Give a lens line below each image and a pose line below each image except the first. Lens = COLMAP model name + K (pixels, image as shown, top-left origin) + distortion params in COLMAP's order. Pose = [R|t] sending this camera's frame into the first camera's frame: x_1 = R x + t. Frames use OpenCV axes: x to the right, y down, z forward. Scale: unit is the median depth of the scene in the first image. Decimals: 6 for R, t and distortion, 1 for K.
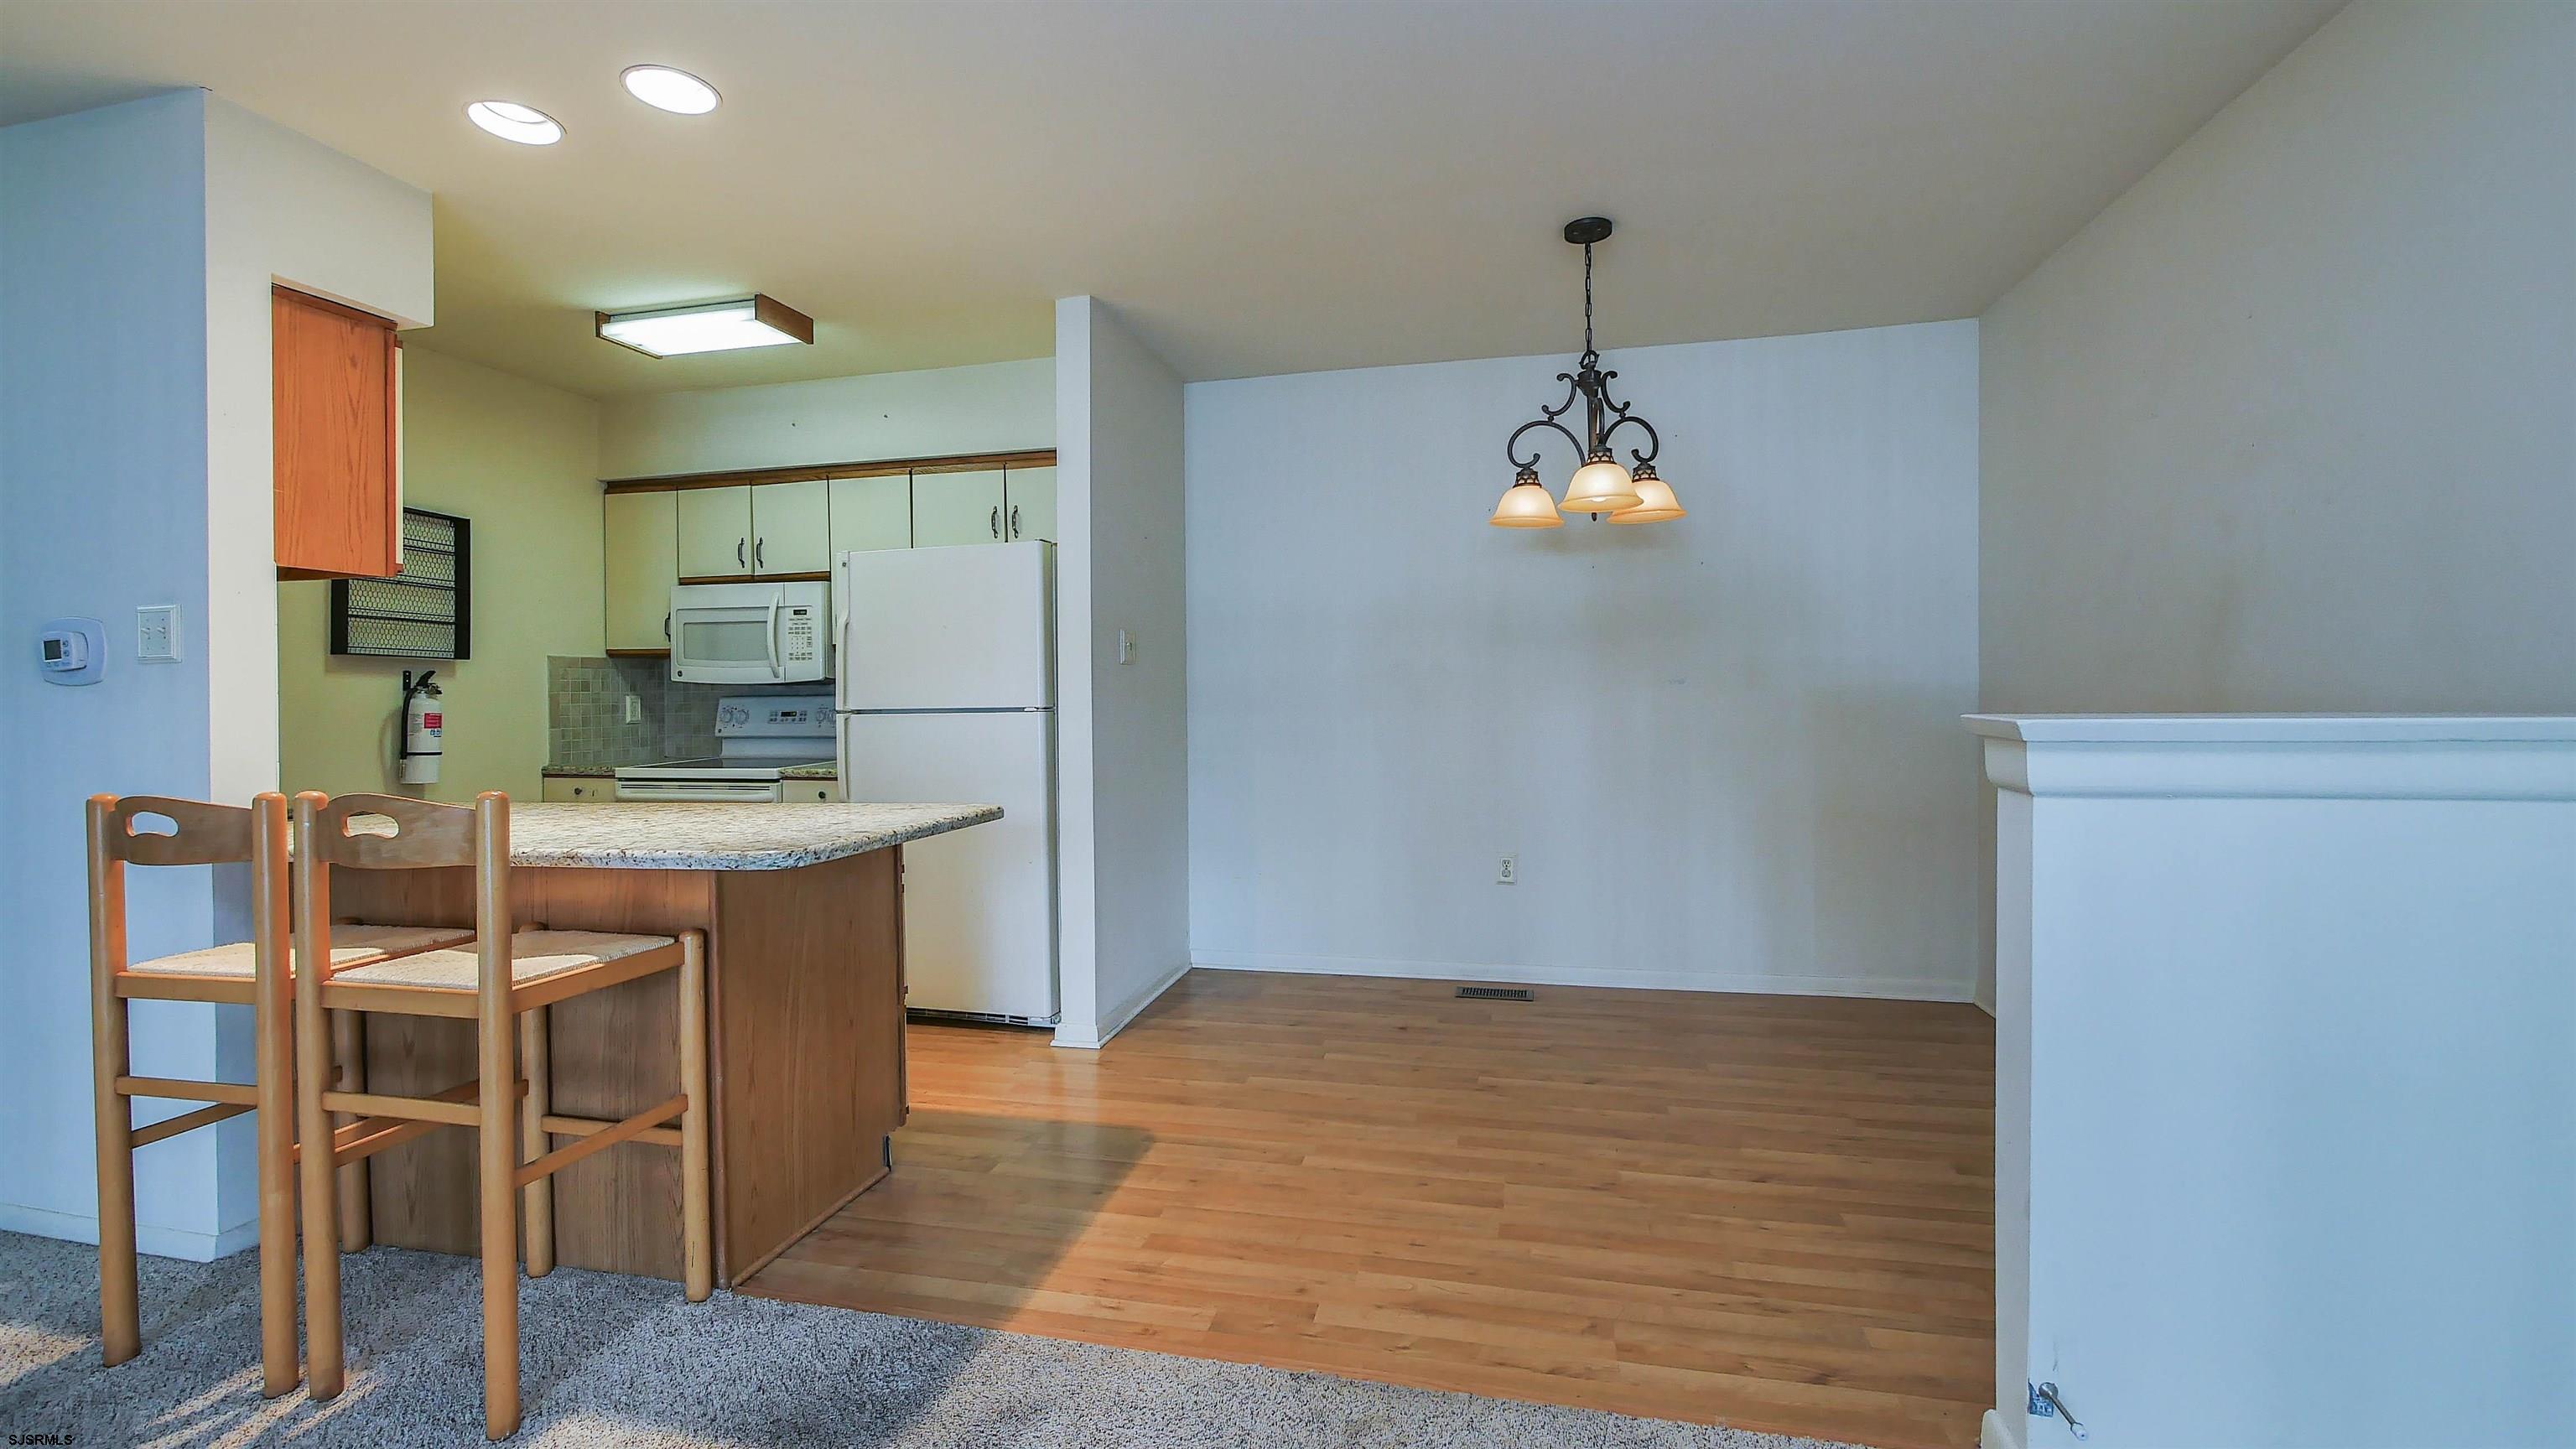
lens RADIAL K [[1061.1, 0, 1284.3], [0, 1061.1, 702.0], [0, 0, 1]] dist [-0.004103, -0.000003]
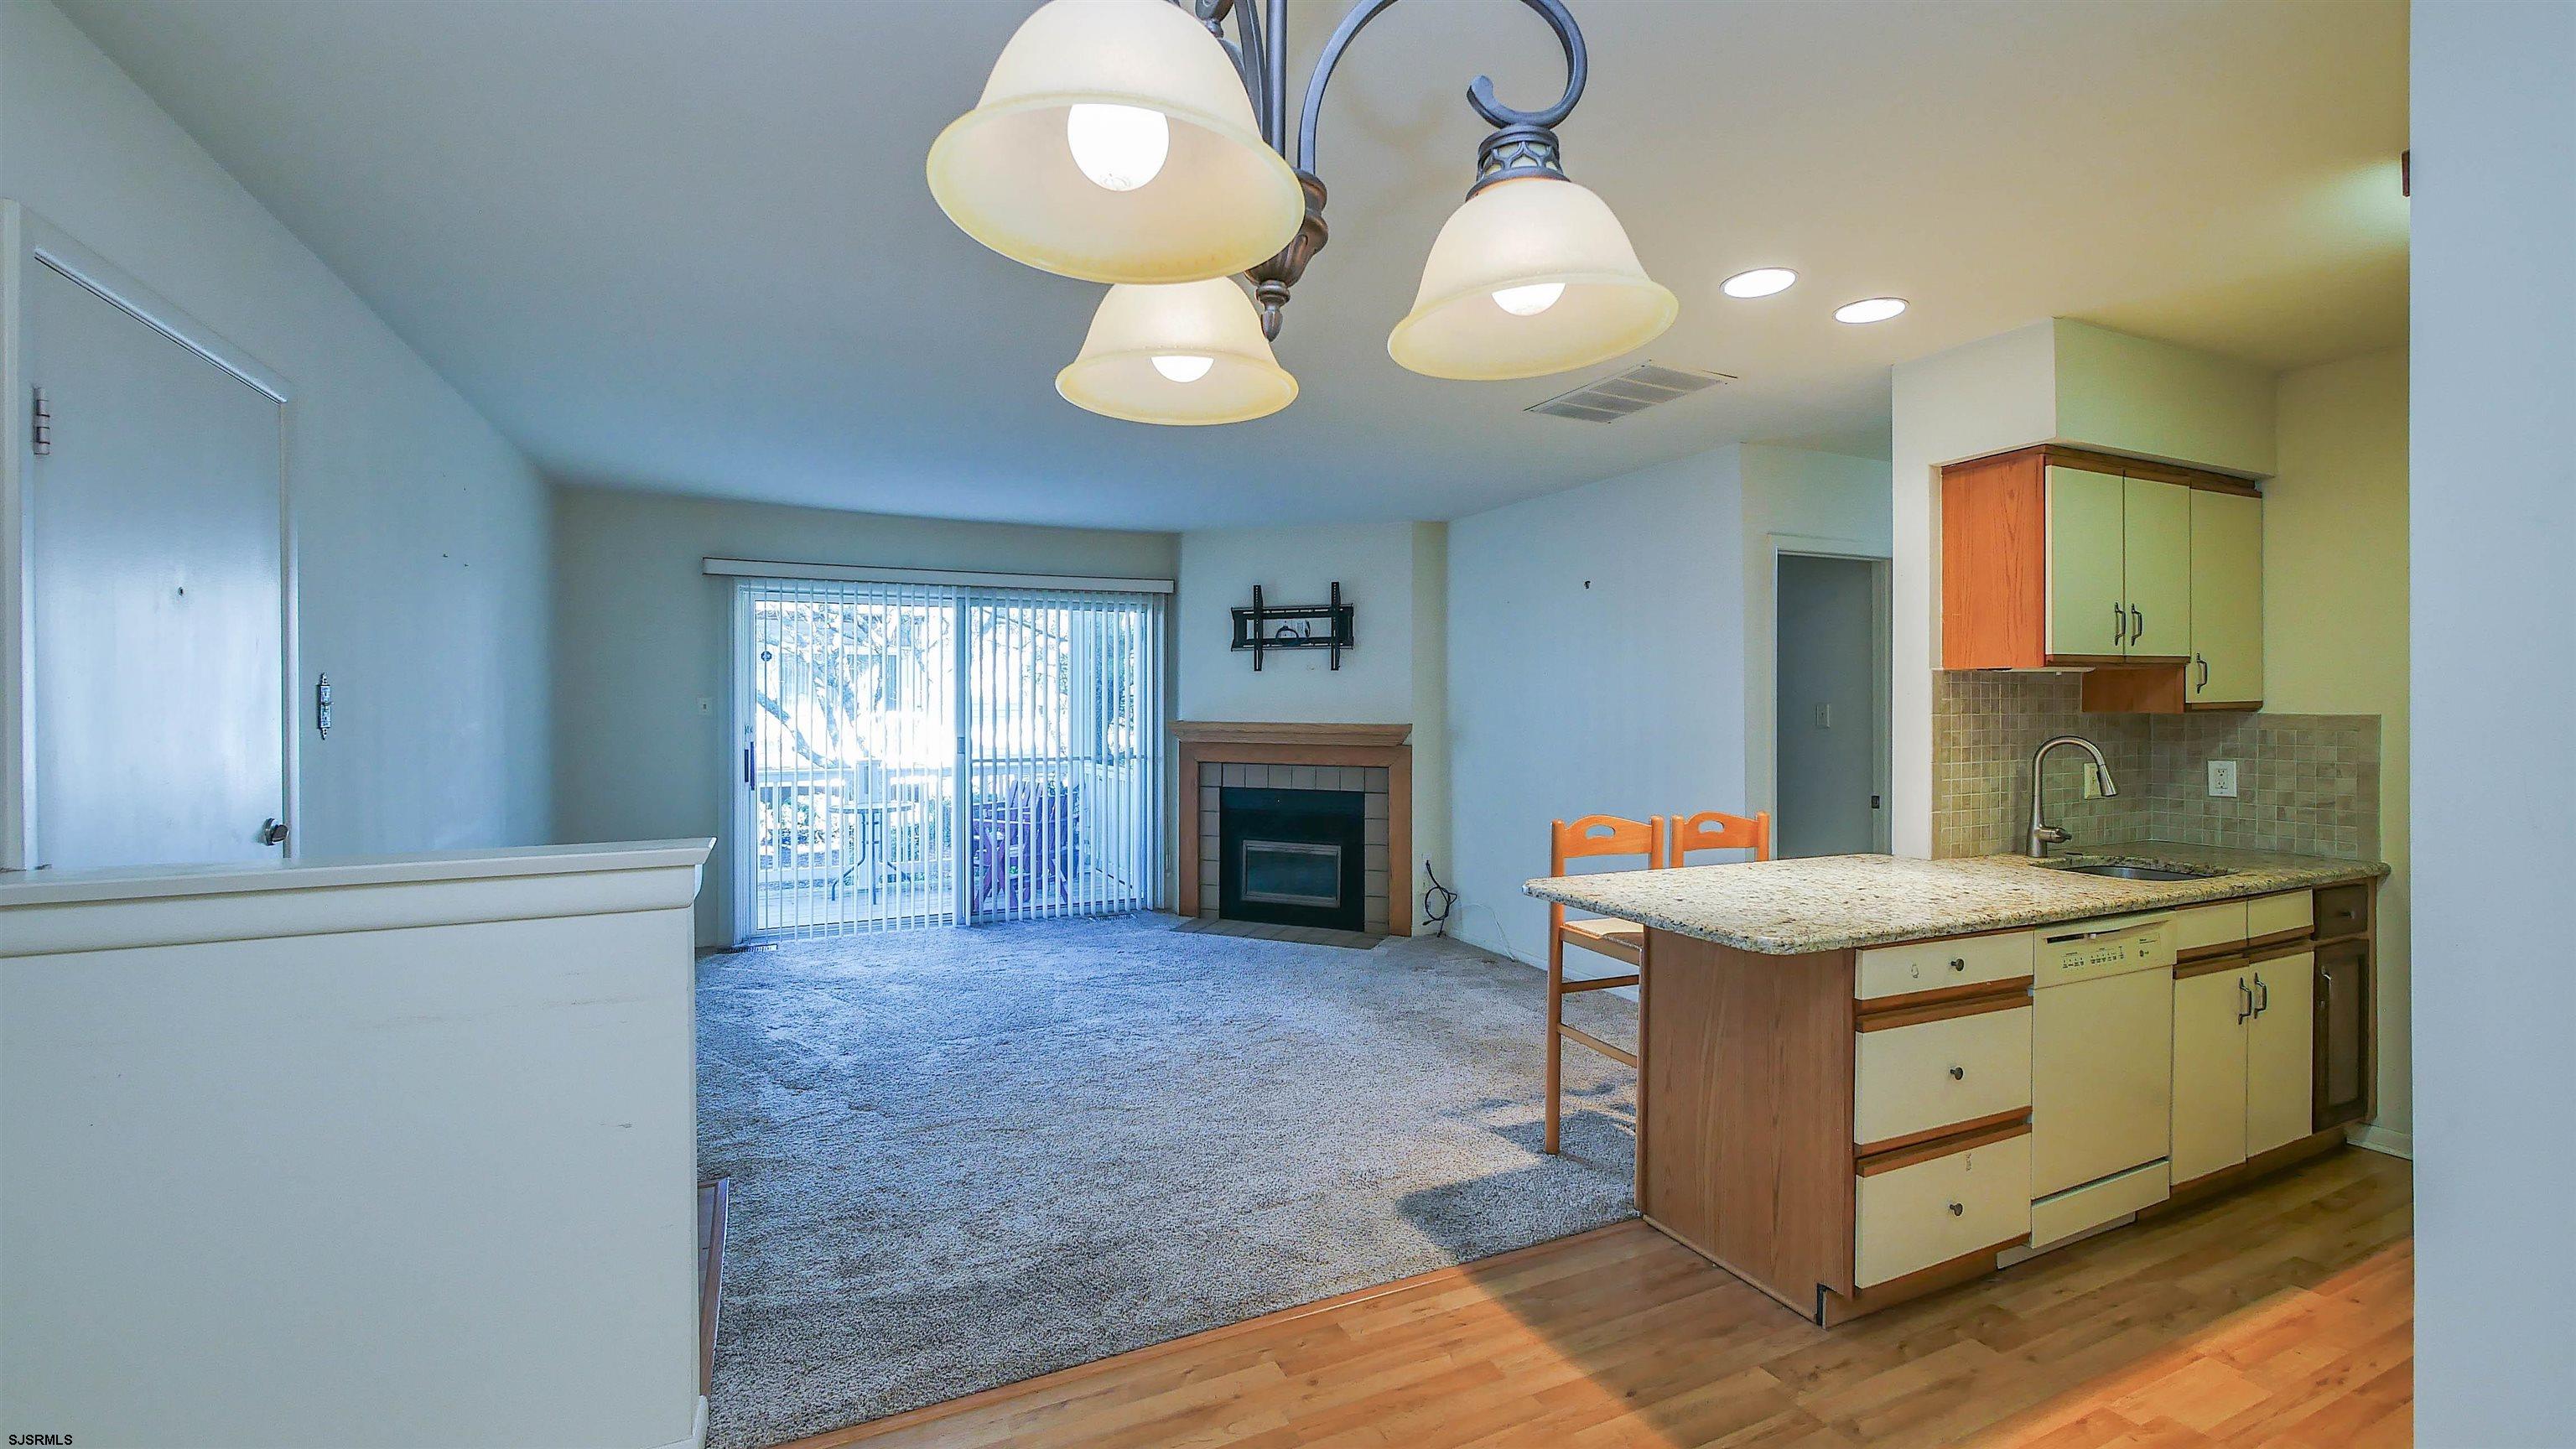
lens RADIAL K [[1061.1, 0, 1284.3], [0, 1061.1, 702.0], [0, 0, 1]] dist [-0.004103, -0.000003]
pose [[-0.783086, 0.007462, -0.621869, 0.356737], [0.003405, 0.999964, 0.007711, -0.061590], [0.621904, 0.003921, -0.783083, 0.943307]]
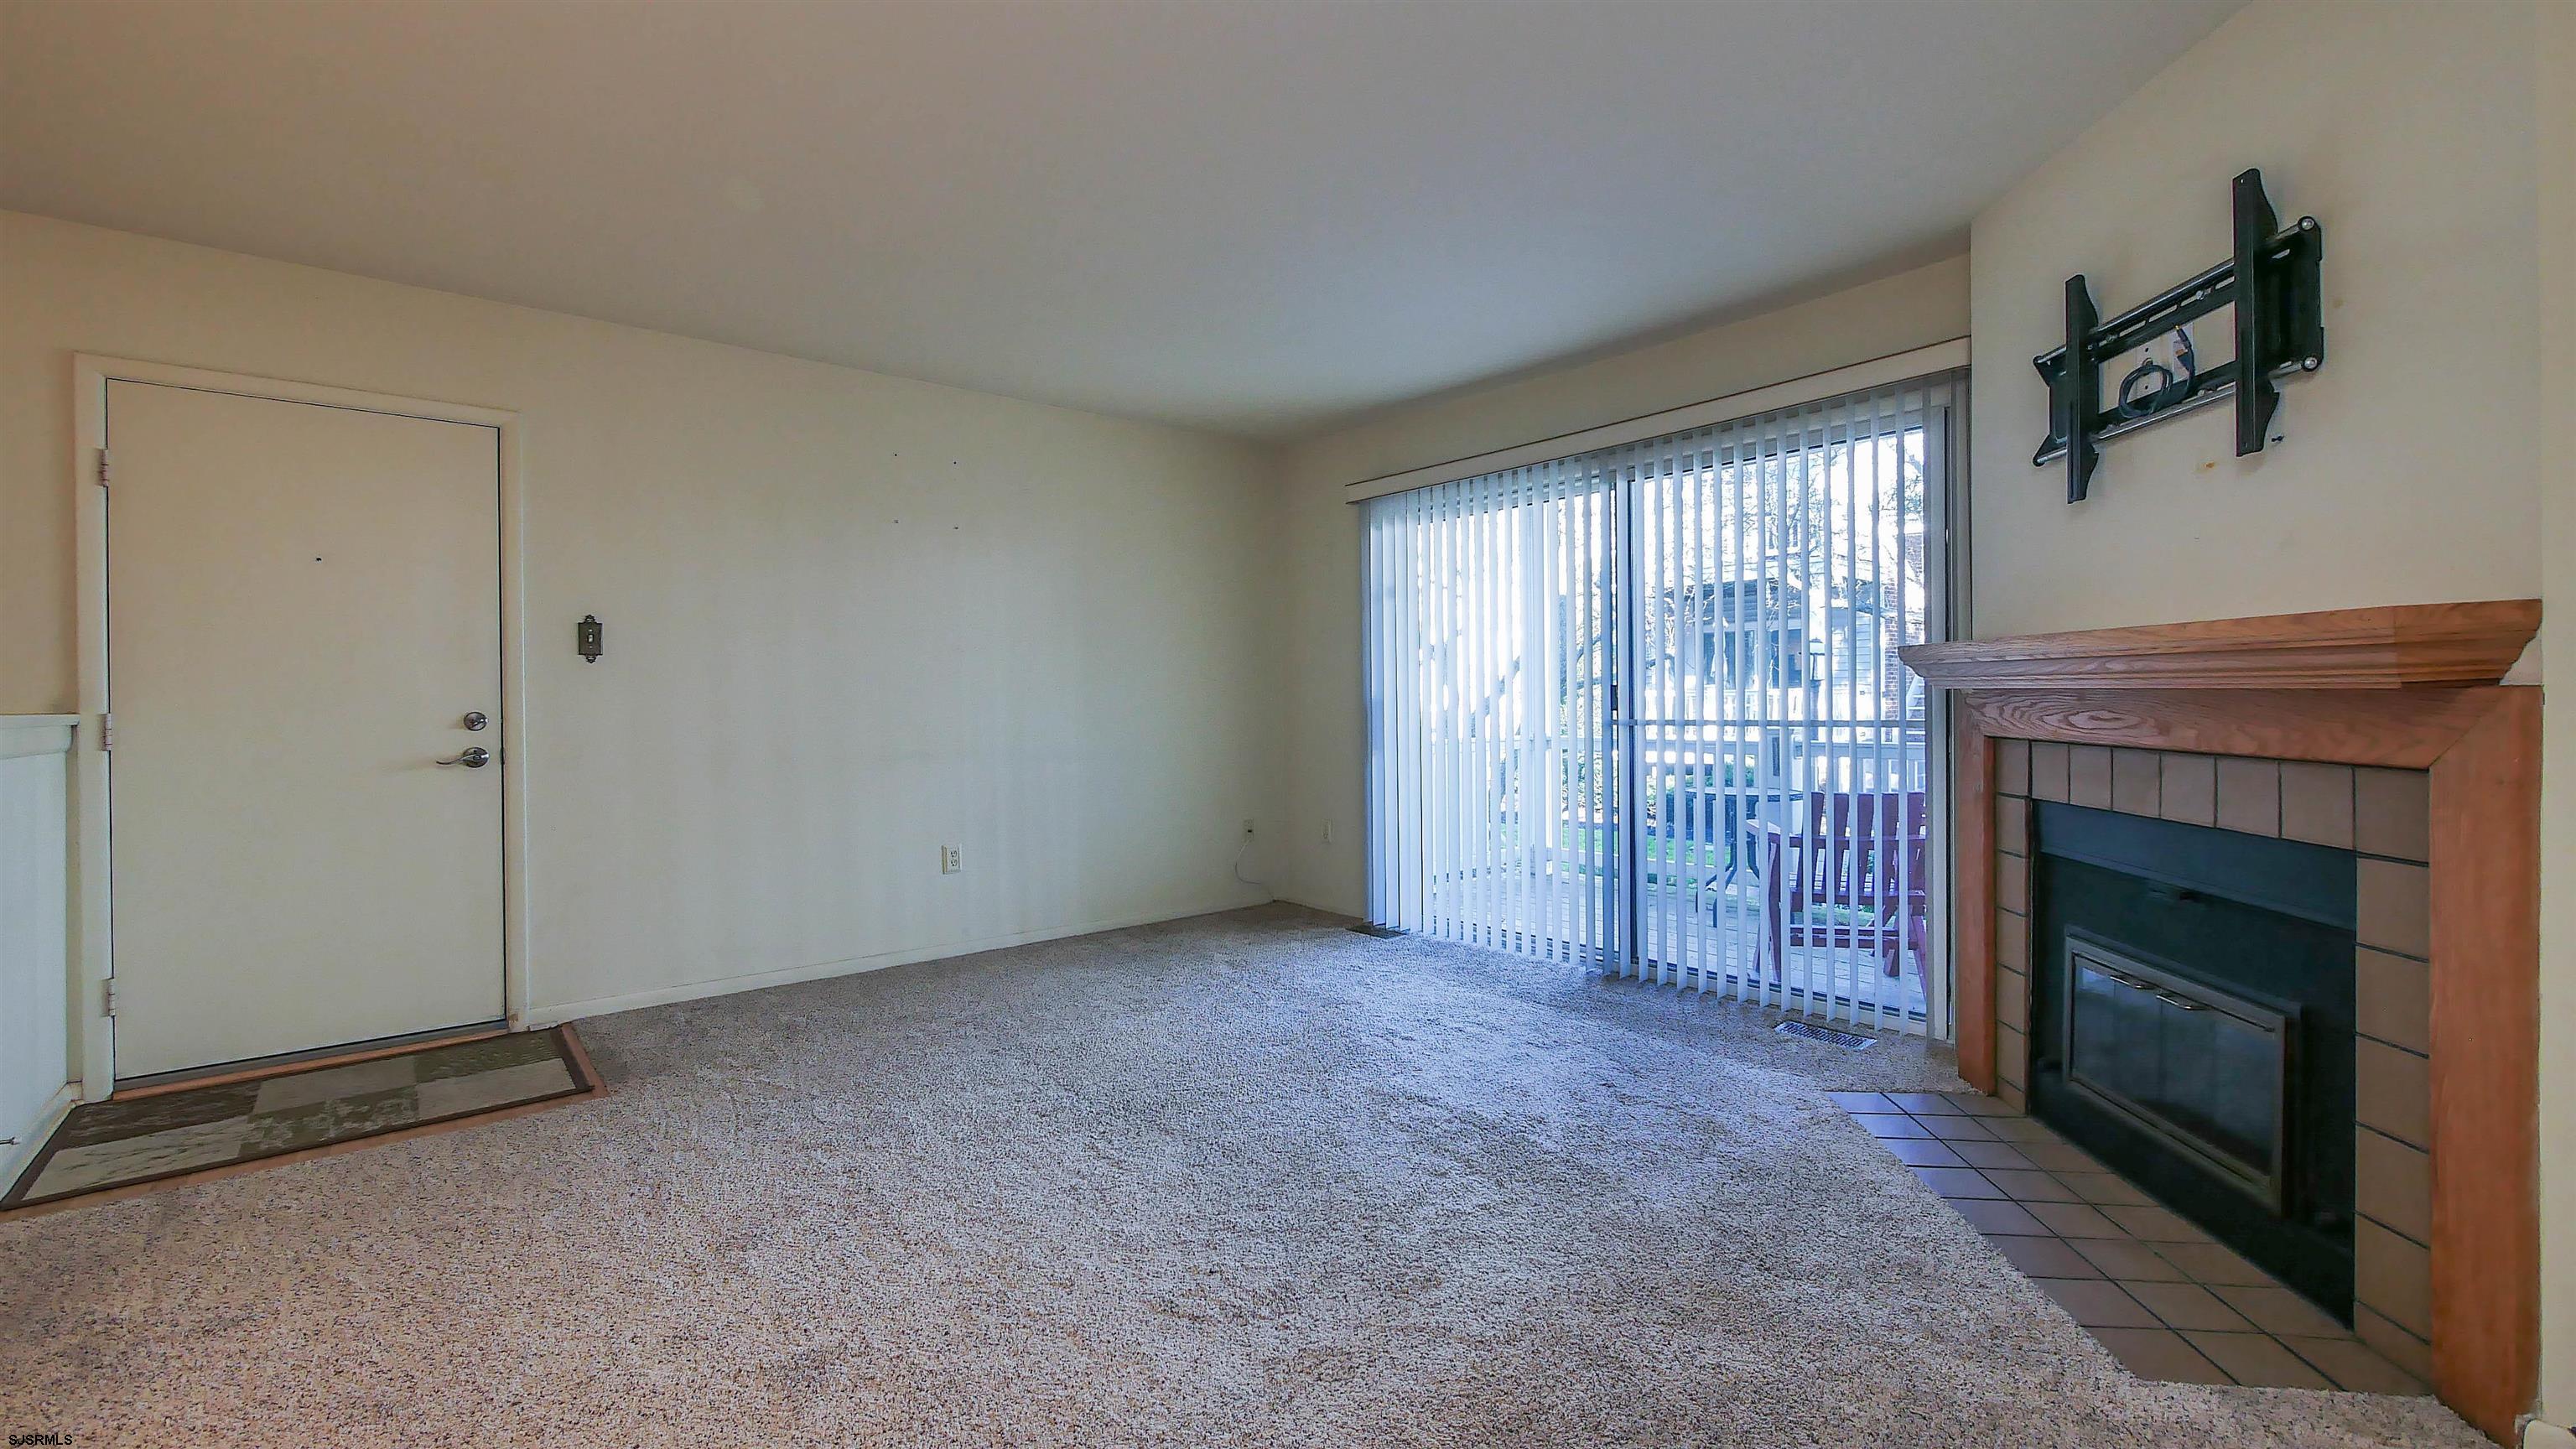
lens RADIAL K [[1071.0, 0, 1282.2], [0, 1071.0, 700.4], [0, 0, 1]] dist [-0.002279, 0.000074]
pose [[-0.800926, 0.015530, 0.598562, -0.665581], [0.020645, 0.999785, 0.001685, 0.011933], [-0.598408, 0.013707, -0.801075, 0.404832]]
